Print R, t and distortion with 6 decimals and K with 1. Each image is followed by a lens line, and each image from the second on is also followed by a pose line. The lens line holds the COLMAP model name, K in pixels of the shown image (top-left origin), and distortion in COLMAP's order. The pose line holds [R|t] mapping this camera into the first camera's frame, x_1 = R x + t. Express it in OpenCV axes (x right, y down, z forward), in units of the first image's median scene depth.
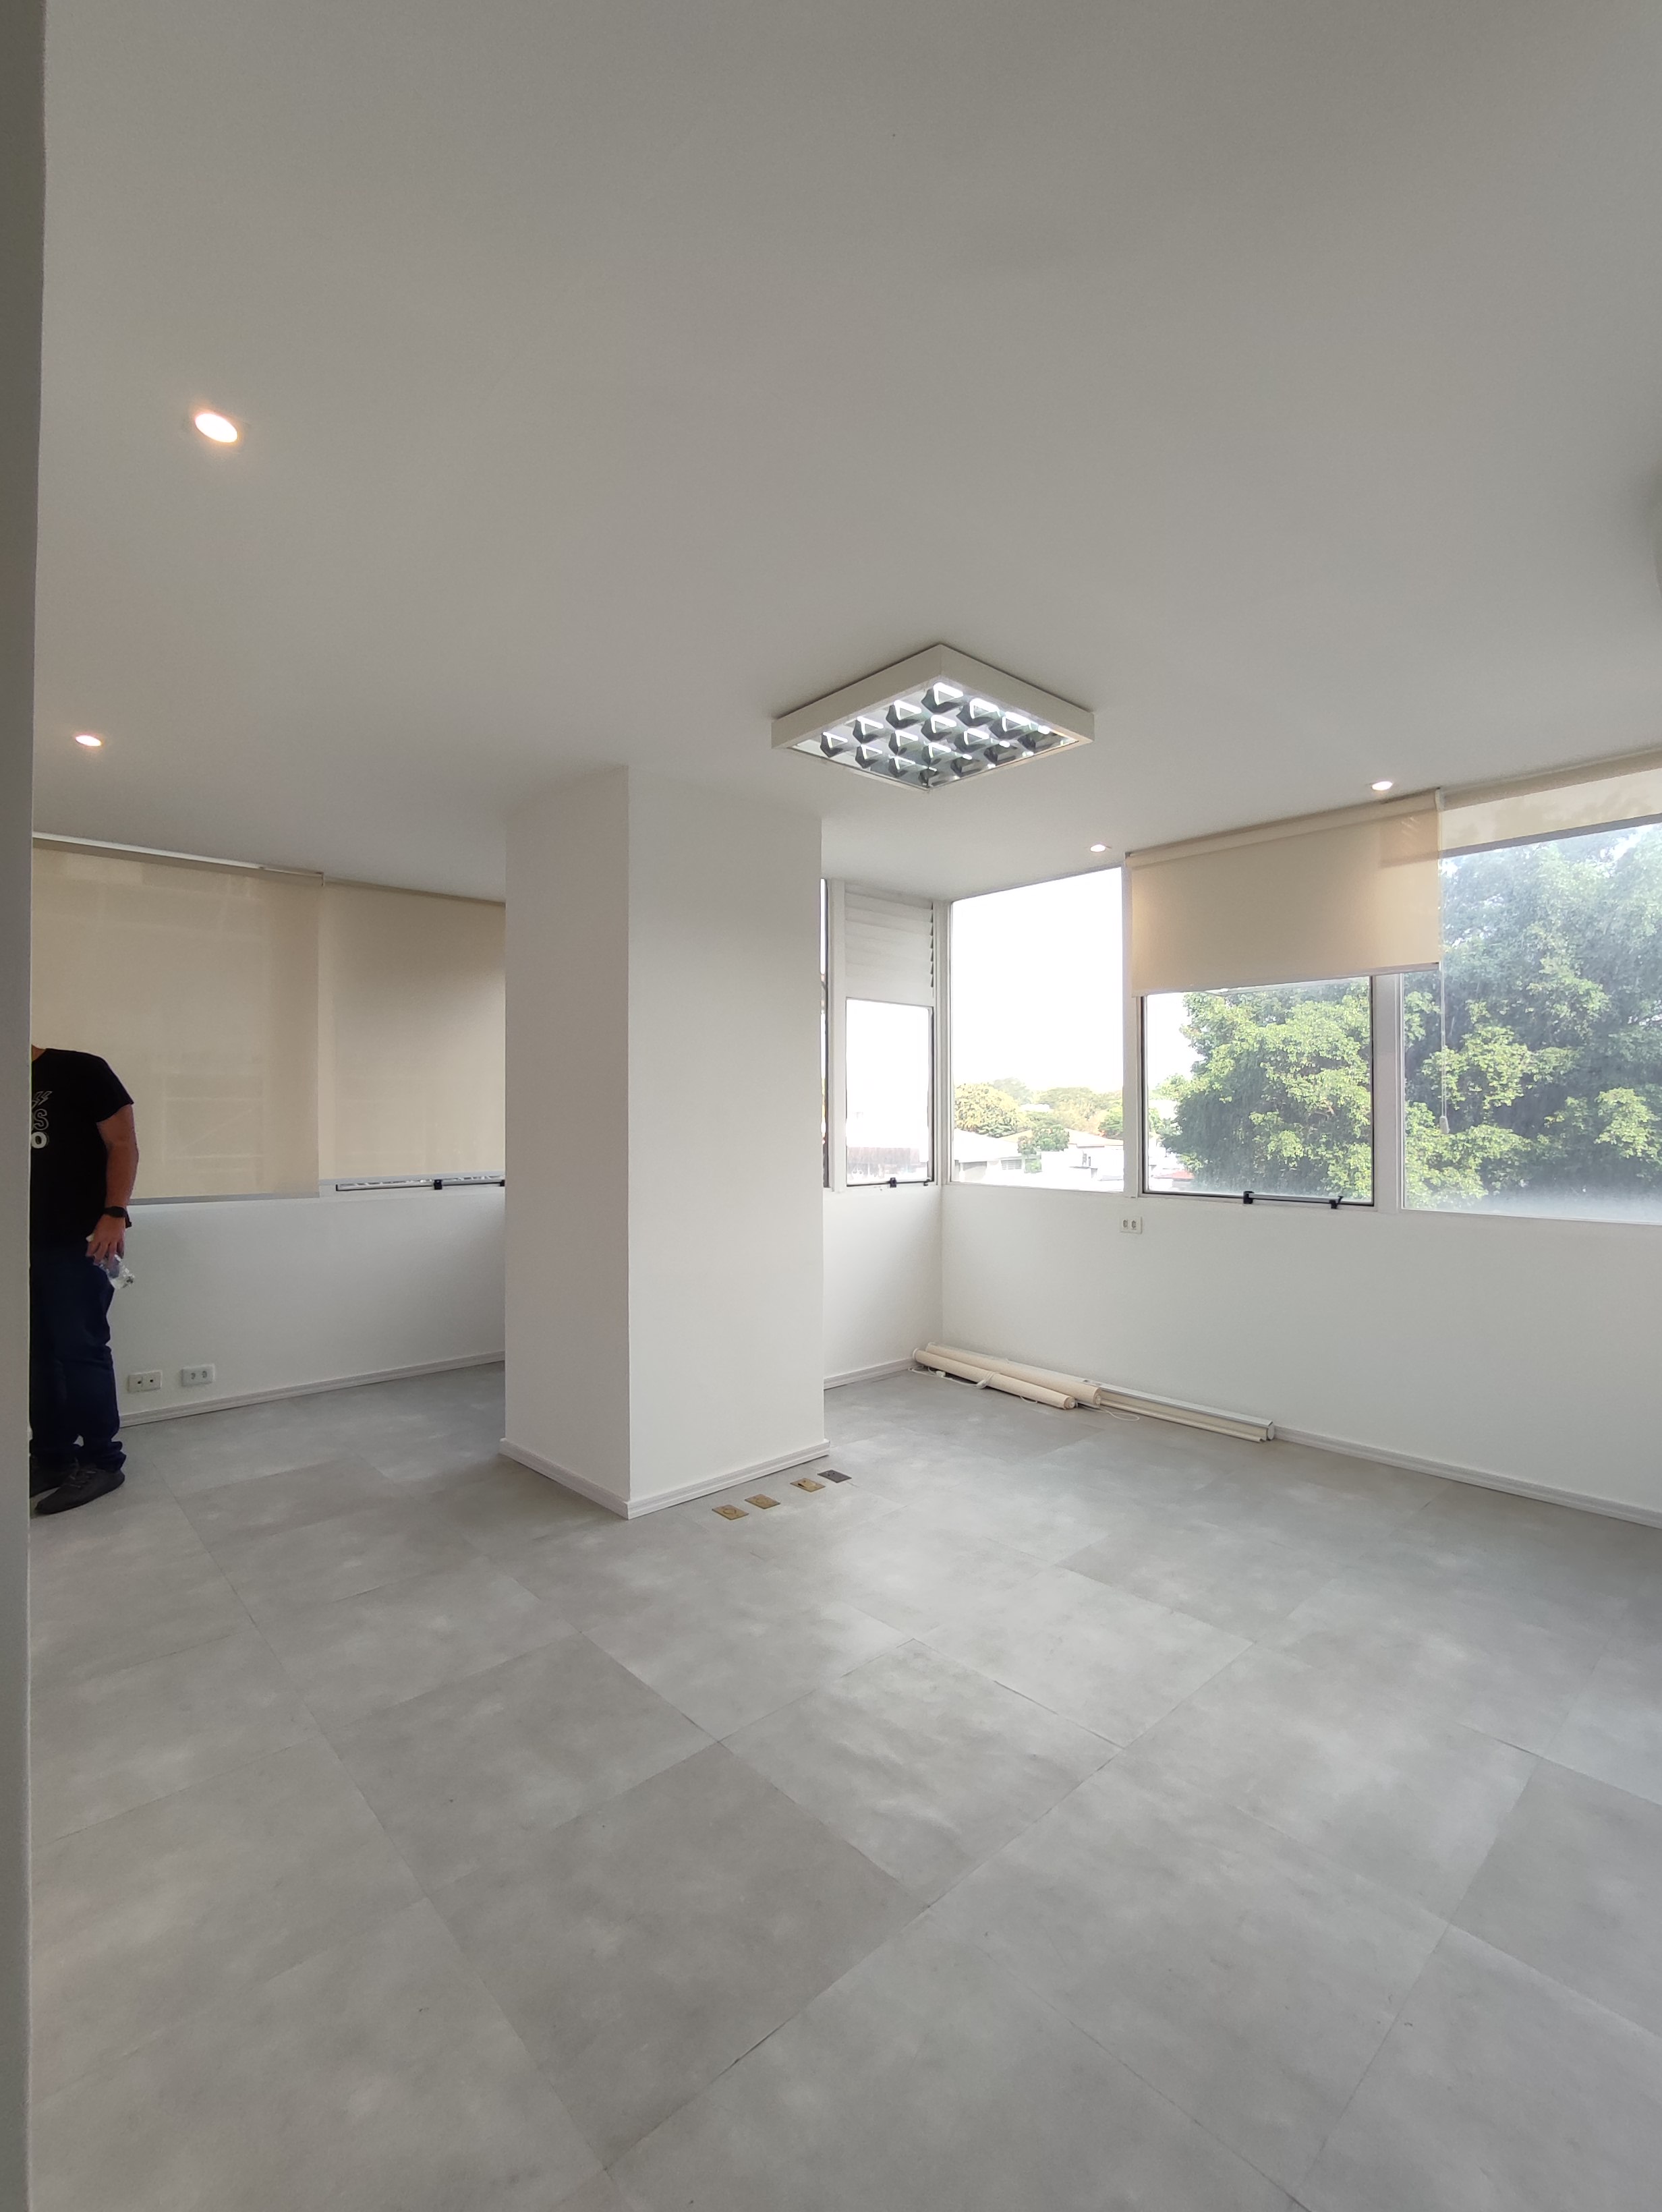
lens RADIAL K [[993.2, 0, 831.0], [0, 993.2, 1106.0], [0, 0, 1]] dist [0.001128, 0.000216]
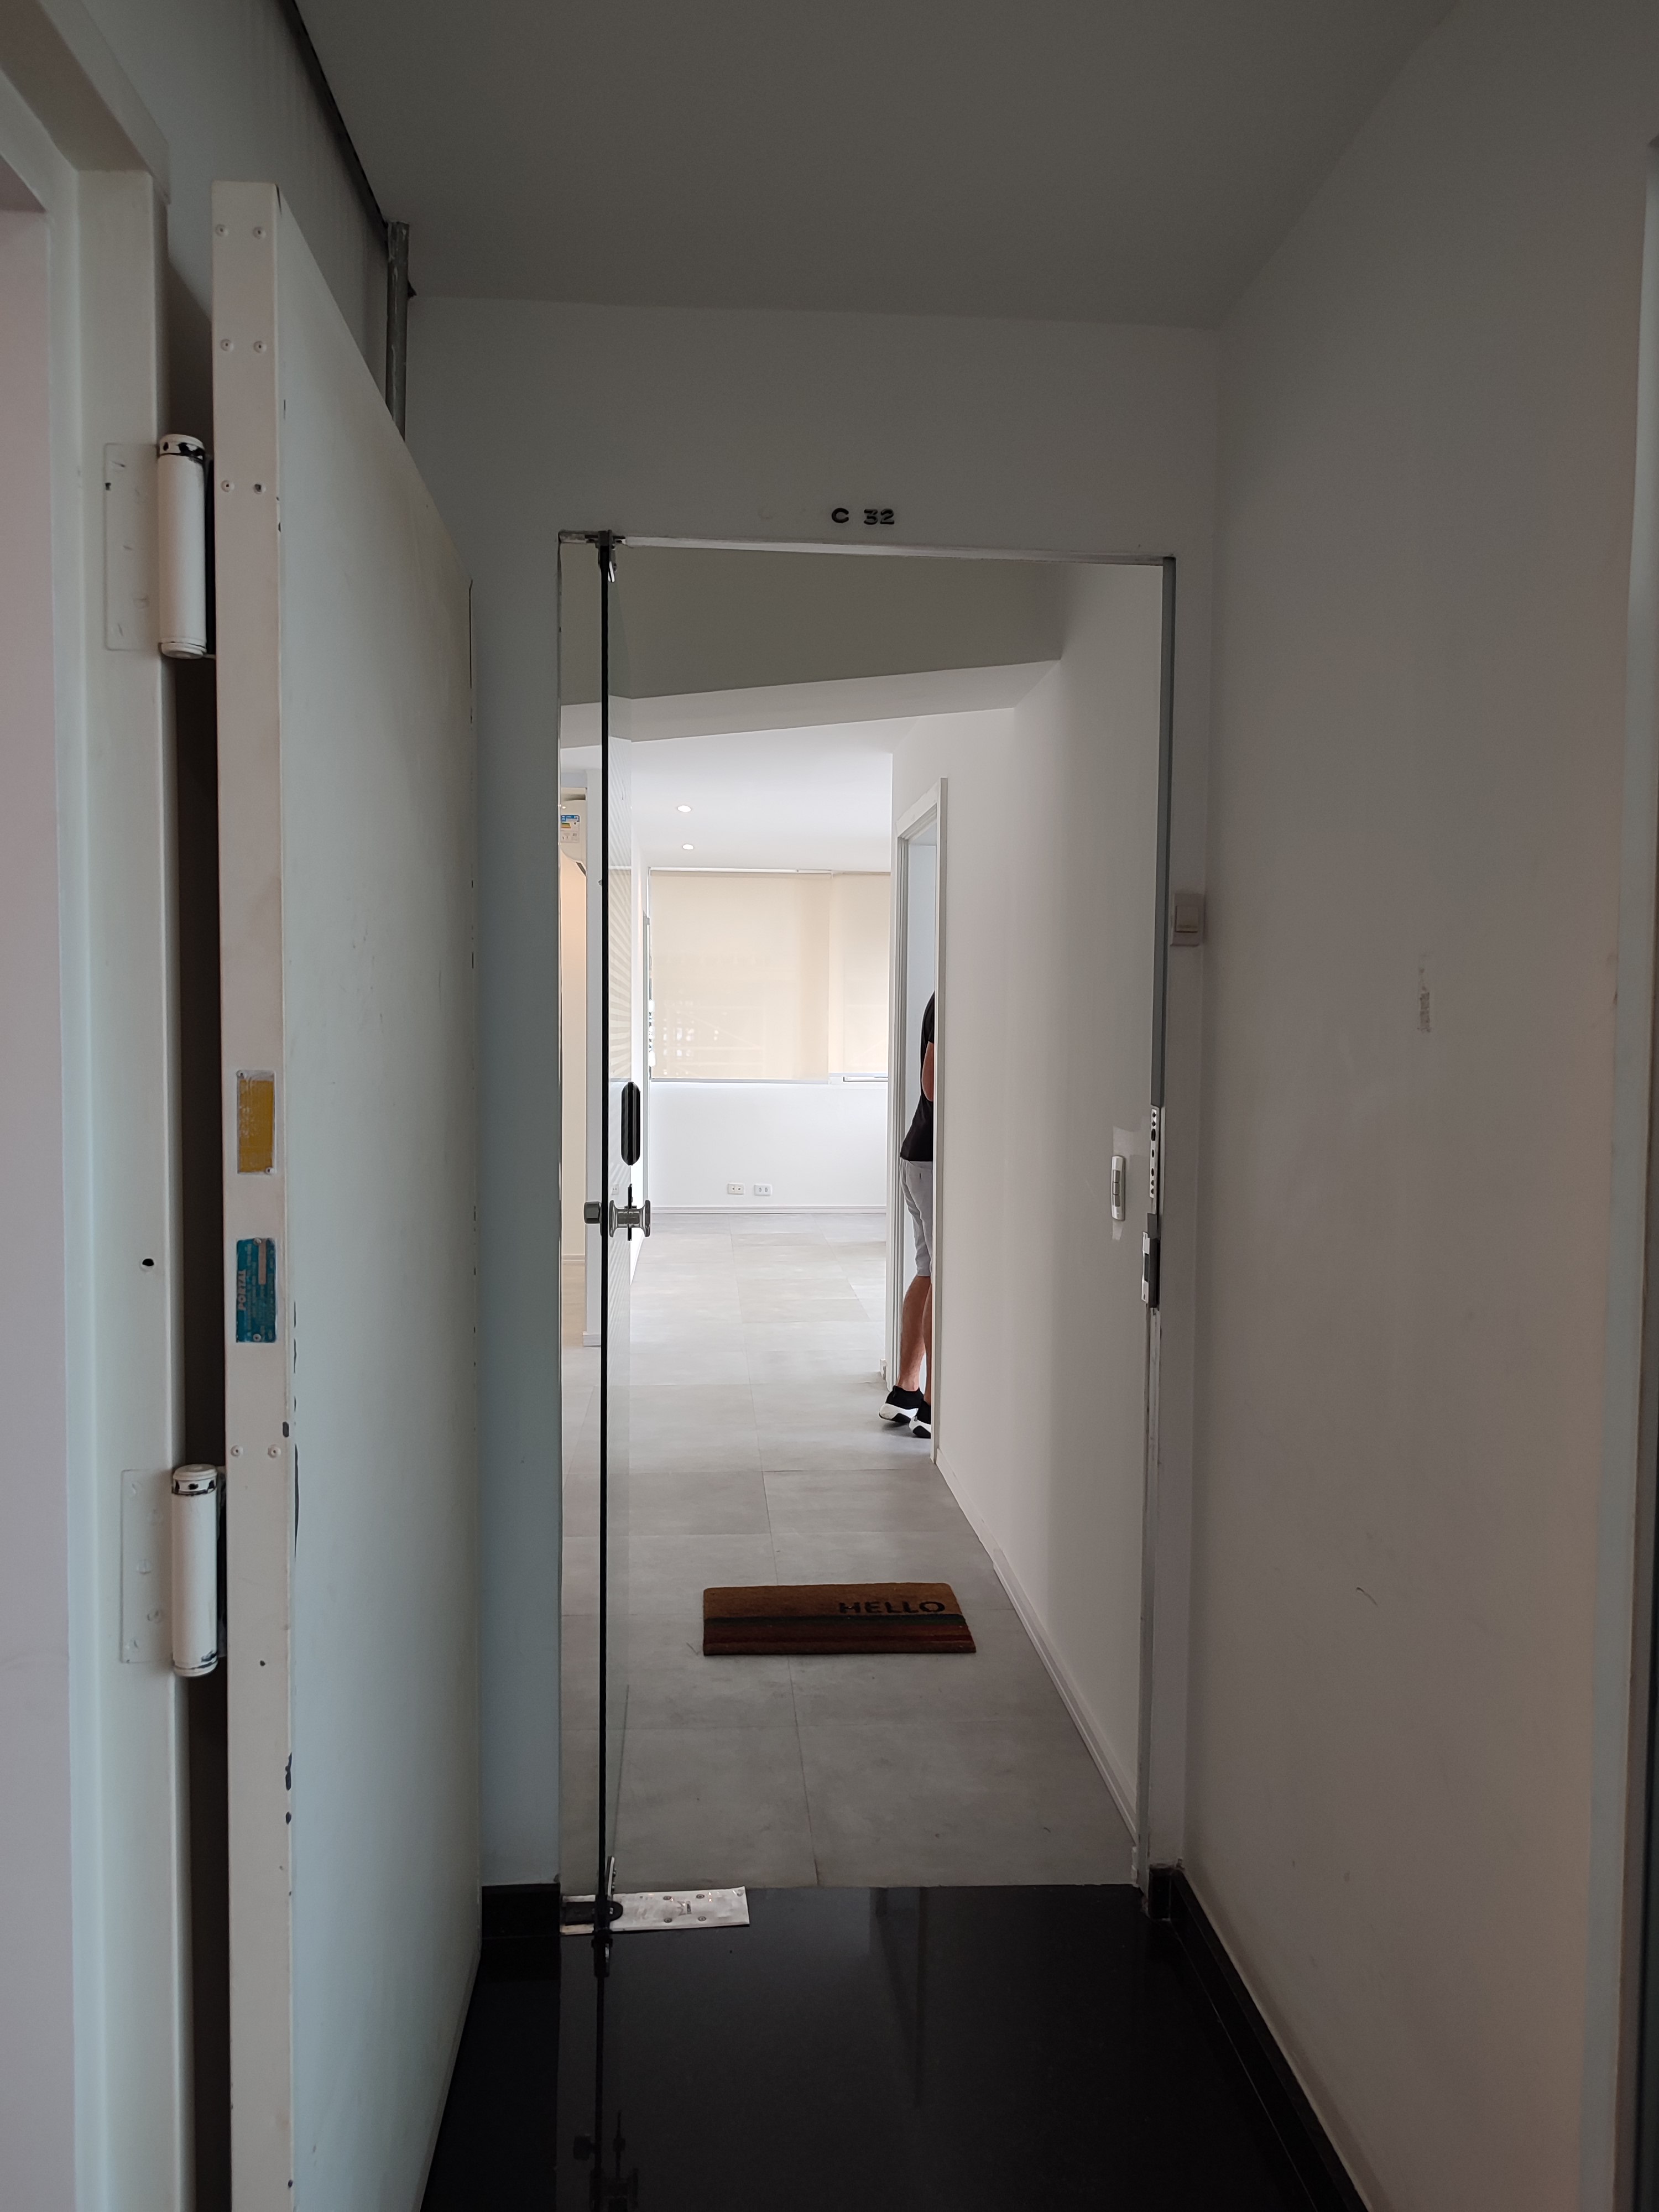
lens RADIAL K [[1509.8, 0, 829.5], [0, 1509.8, 1106.0], [0, 0, 1]] dist [0.003369, 0.000902]
pose [[0.801849, 0.045651, -0.595780, 0.911725], [-0.009013, 0.997888, 0.064332, -0.024583], [0.597458, -0.046215, 0.800567, -0.900936]]
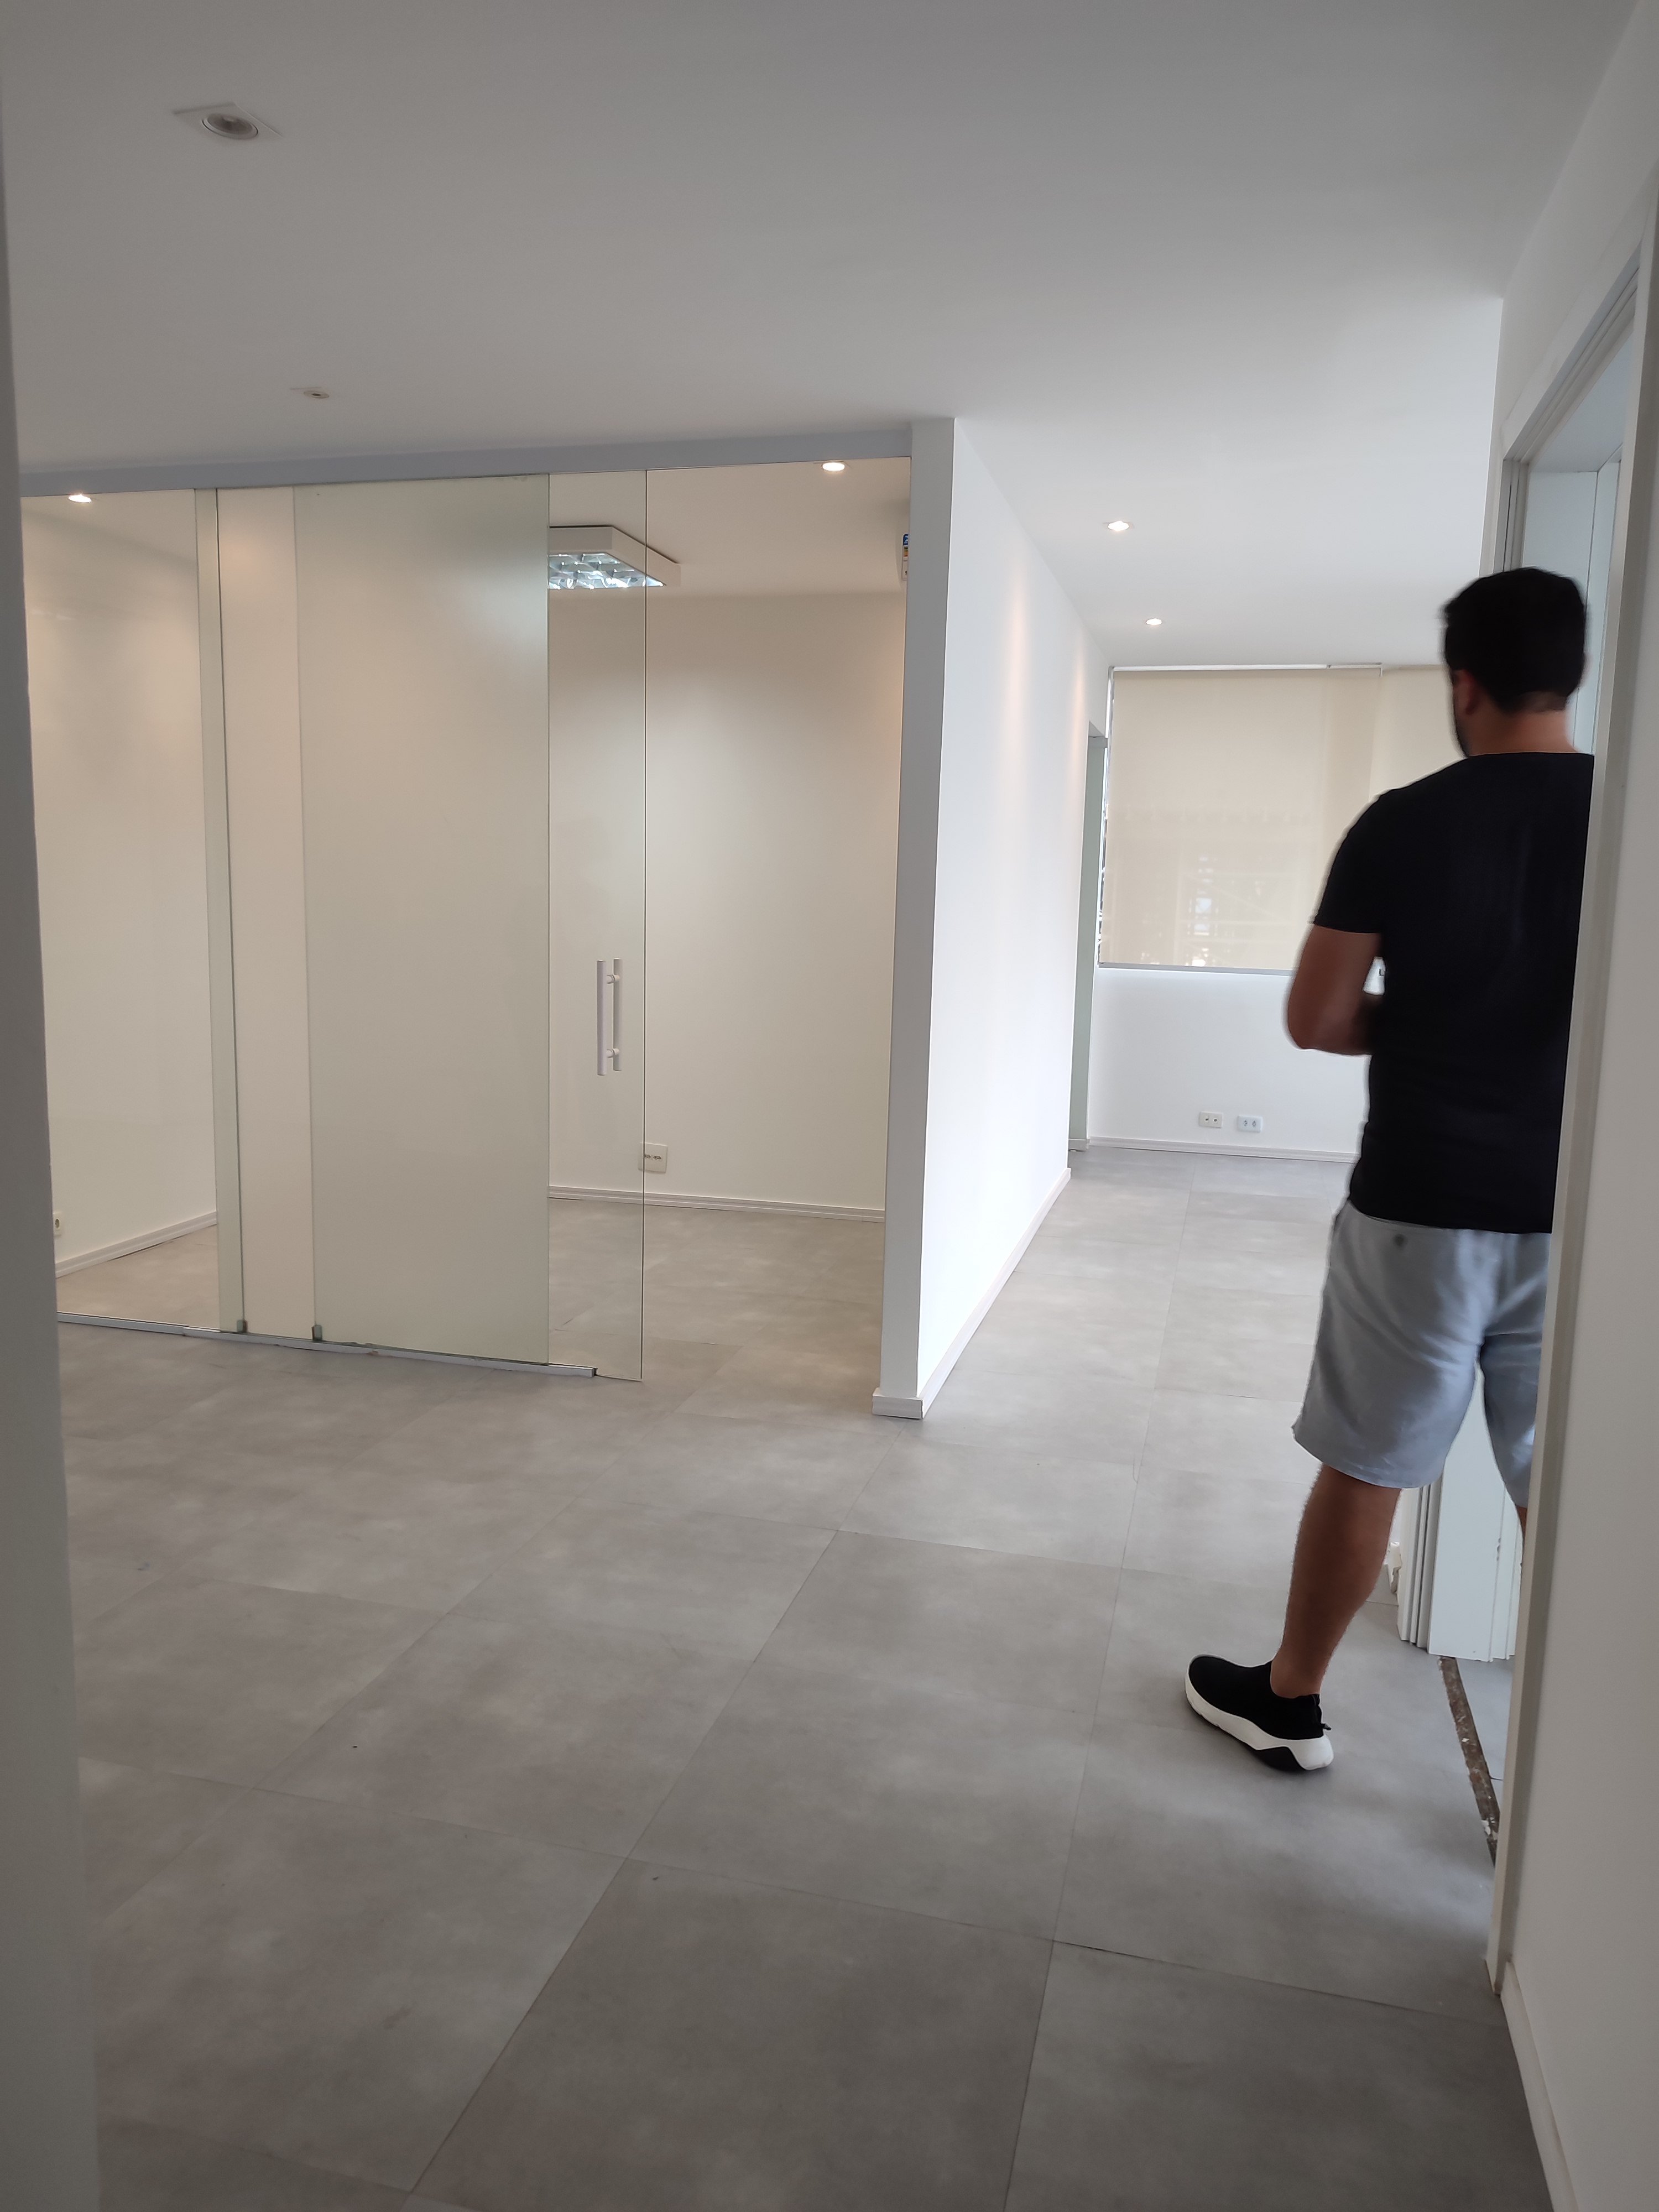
lens RADIAL K [[1509.8, 0, 829.5], [0, 1509.8, 1106.0], [0, 0, 1]] dist [0.003369, 0.000902]
pose [[0.546672, 0.140773, -0.825429, 0.546861], [-0.021172, 0.987776, 0.154438, -0.010914], [0.837079, -0.066951, 0.542970, -0.365322]]
